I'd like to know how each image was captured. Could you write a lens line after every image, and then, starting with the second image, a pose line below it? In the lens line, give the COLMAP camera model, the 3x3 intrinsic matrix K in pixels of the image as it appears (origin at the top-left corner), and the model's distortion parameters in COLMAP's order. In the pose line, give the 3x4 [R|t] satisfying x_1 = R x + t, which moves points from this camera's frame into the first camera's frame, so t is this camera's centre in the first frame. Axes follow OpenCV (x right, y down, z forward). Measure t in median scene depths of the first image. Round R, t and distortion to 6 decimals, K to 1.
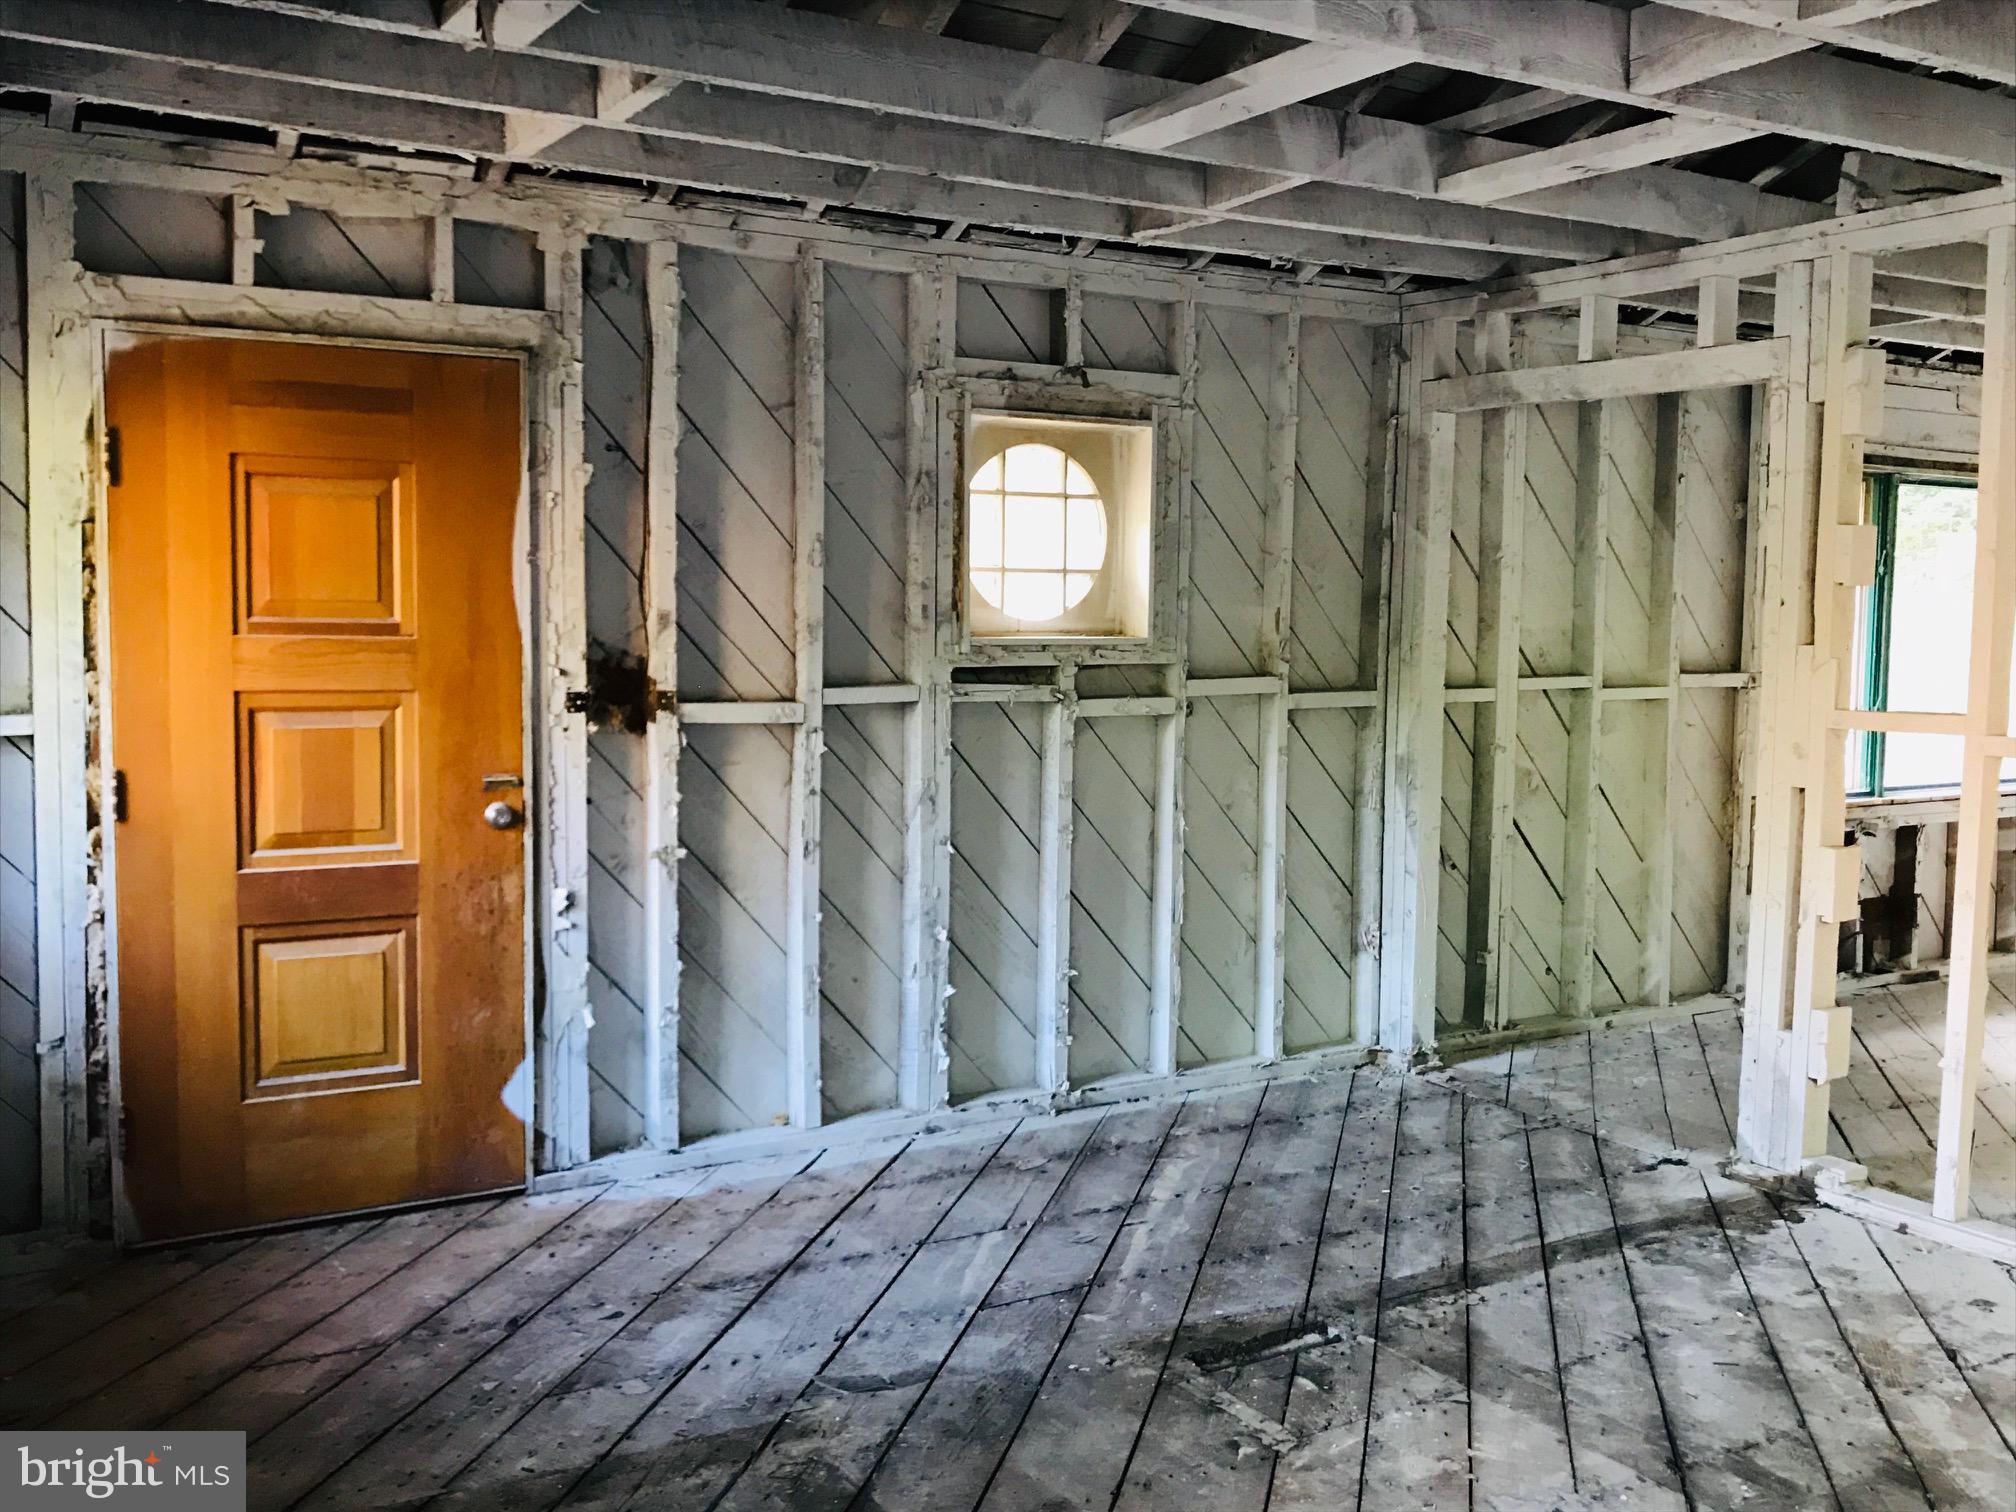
lens RADIAL K [[1899.4, 0, 991.0], [0, 1899.4, 761.6], [0, 0, 1]] dist [0.010977, 0.000000]
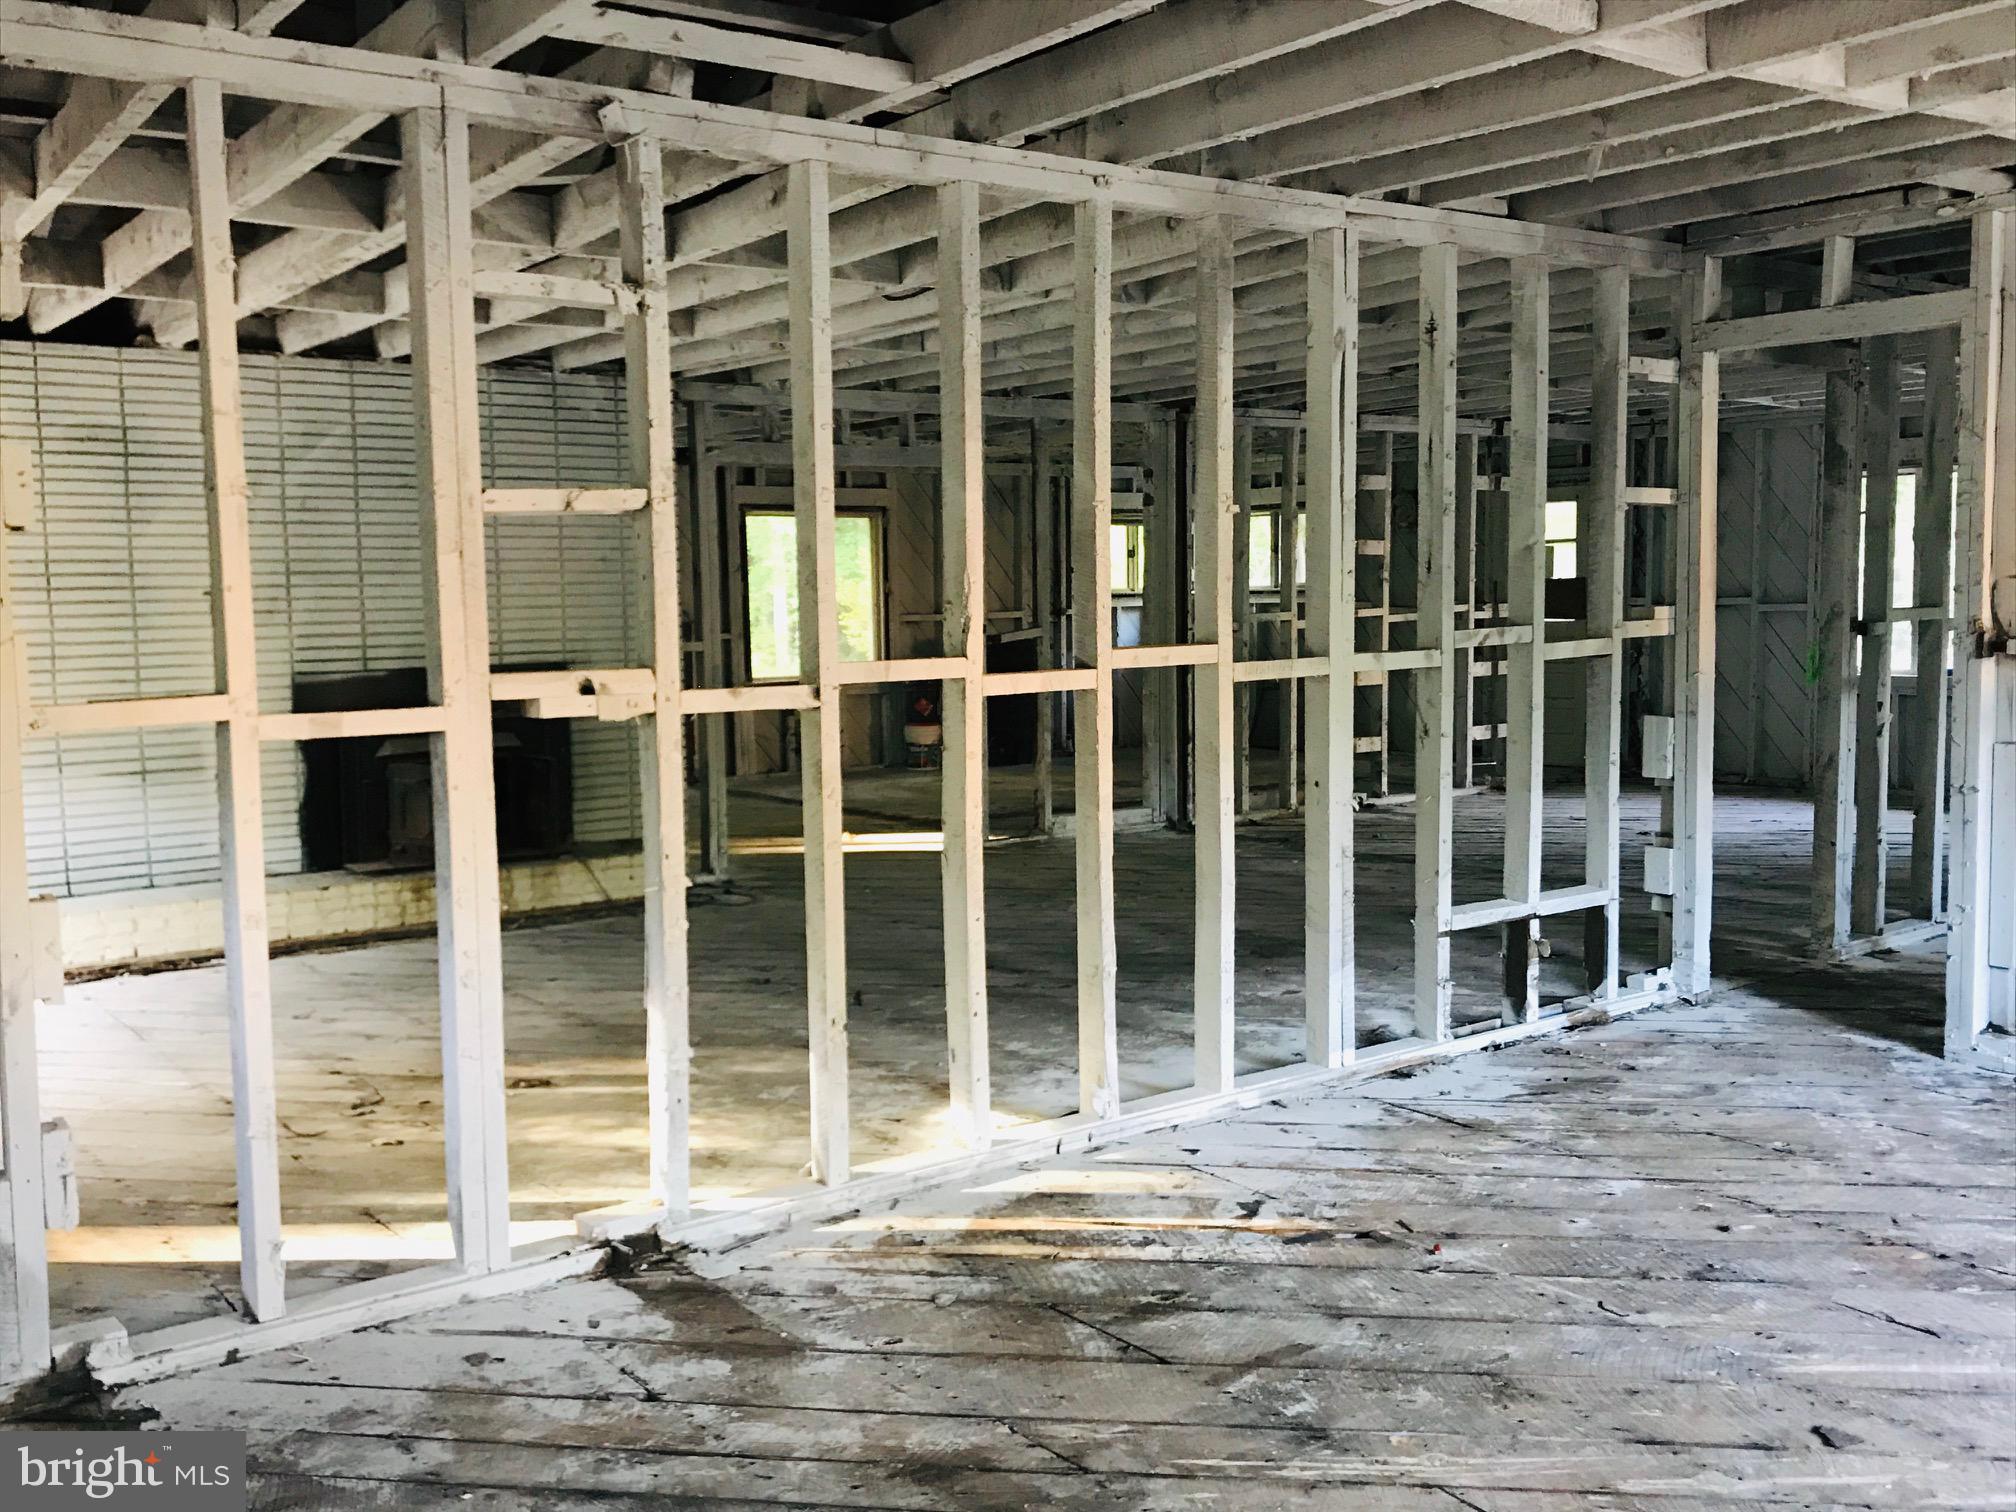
lens RADIAL K [[1899.4, 0, 1016.3], [0, 1899.4, 743.4], [0, 0, 1]] dist [0.010977, 0.000000]
pose [[-0.088267, -0.094477, 0.991606, -0.262822], [0.104684, 0.989099, 0.103556, -0.043971], [-0.990581, 0.112946, -0.077415, 0.631046]]
